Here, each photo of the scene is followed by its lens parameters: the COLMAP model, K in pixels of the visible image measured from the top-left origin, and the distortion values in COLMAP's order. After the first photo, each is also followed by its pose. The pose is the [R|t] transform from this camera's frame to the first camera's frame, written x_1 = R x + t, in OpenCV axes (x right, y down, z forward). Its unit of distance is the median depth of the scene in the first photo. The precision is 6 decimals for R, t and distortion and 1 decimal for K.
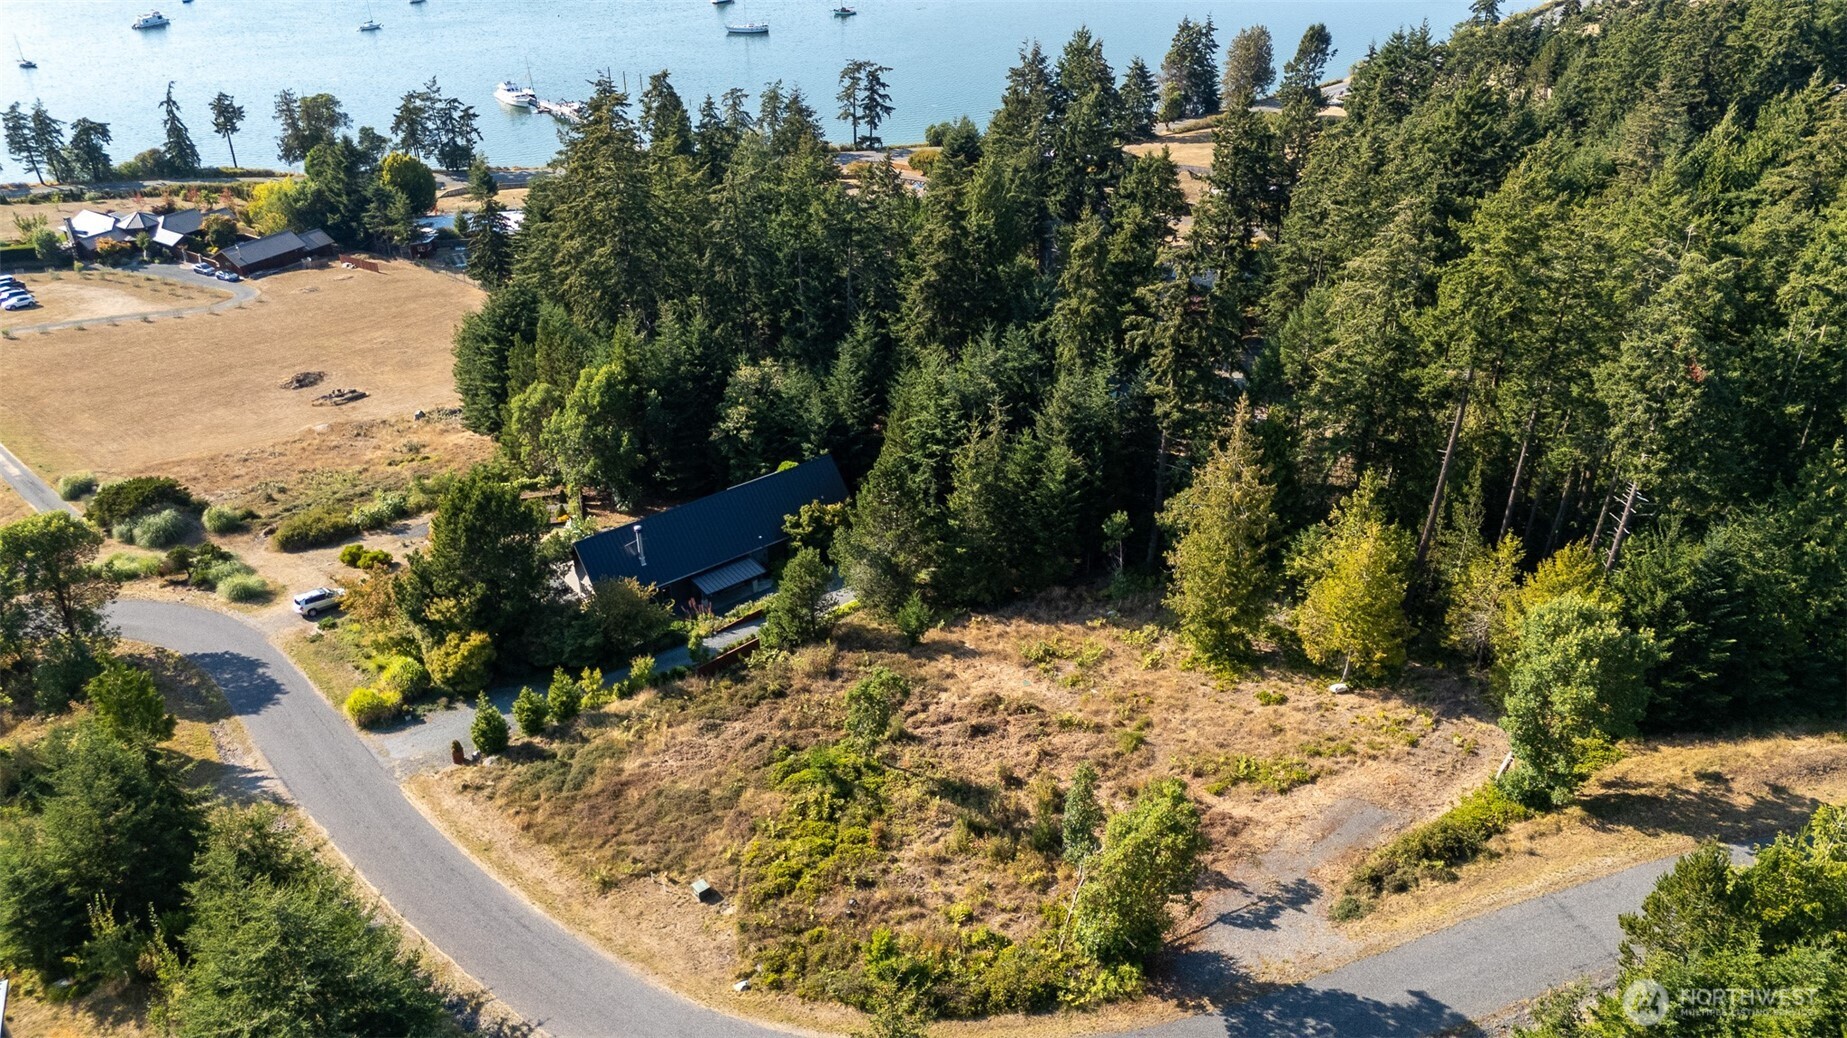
lens RADIAL K [[1349.0, 0, 923.0], [0, 1349.0, 518.1], [0, 0, 1]] dist [0.061303, -0.057943]
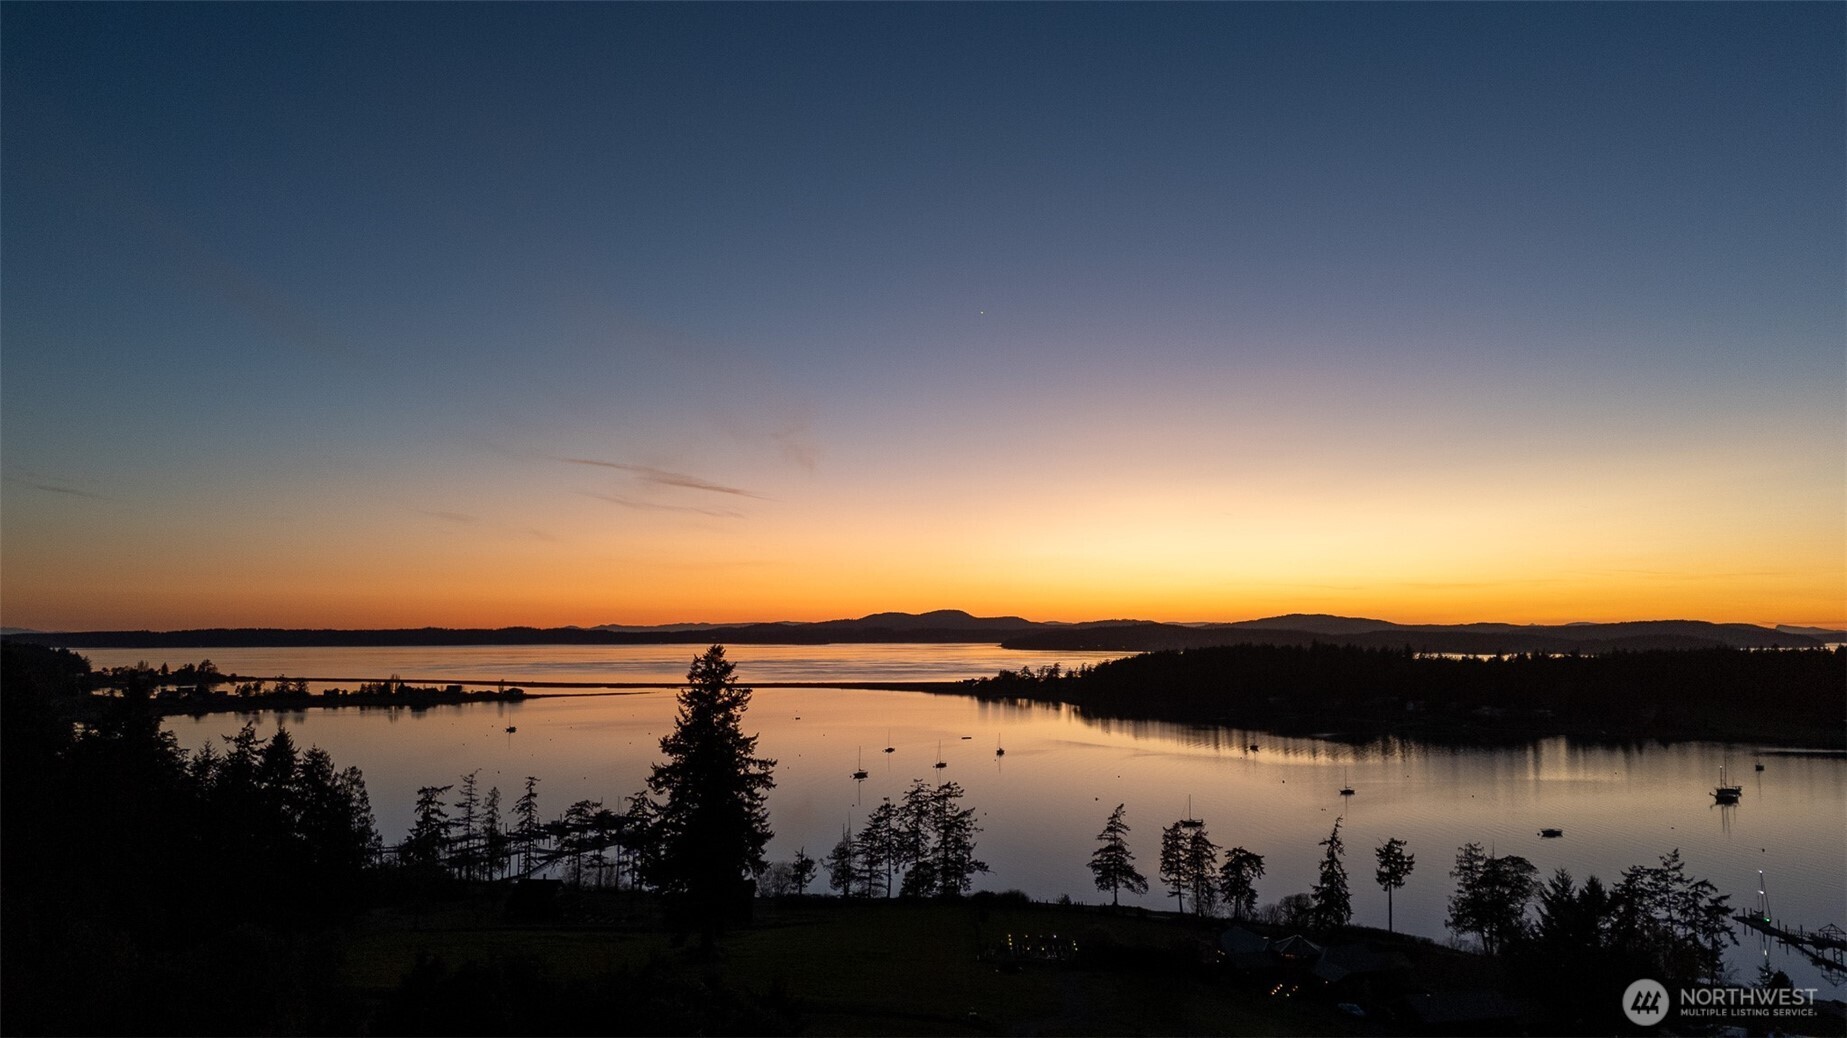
lens RADIAL K [[1349.0, 0, 922.0], [0, 1349.0, 508.2], [0, 0, 1]] dist [0.061303, -0.057943]
pose [[0.753711, -0.054604, -0.654933, -0.502342], [-0.341508, 0.818892, -0.461289, 0.025550], [0.561508, 0.571344, 0.598561, 0.640355]]
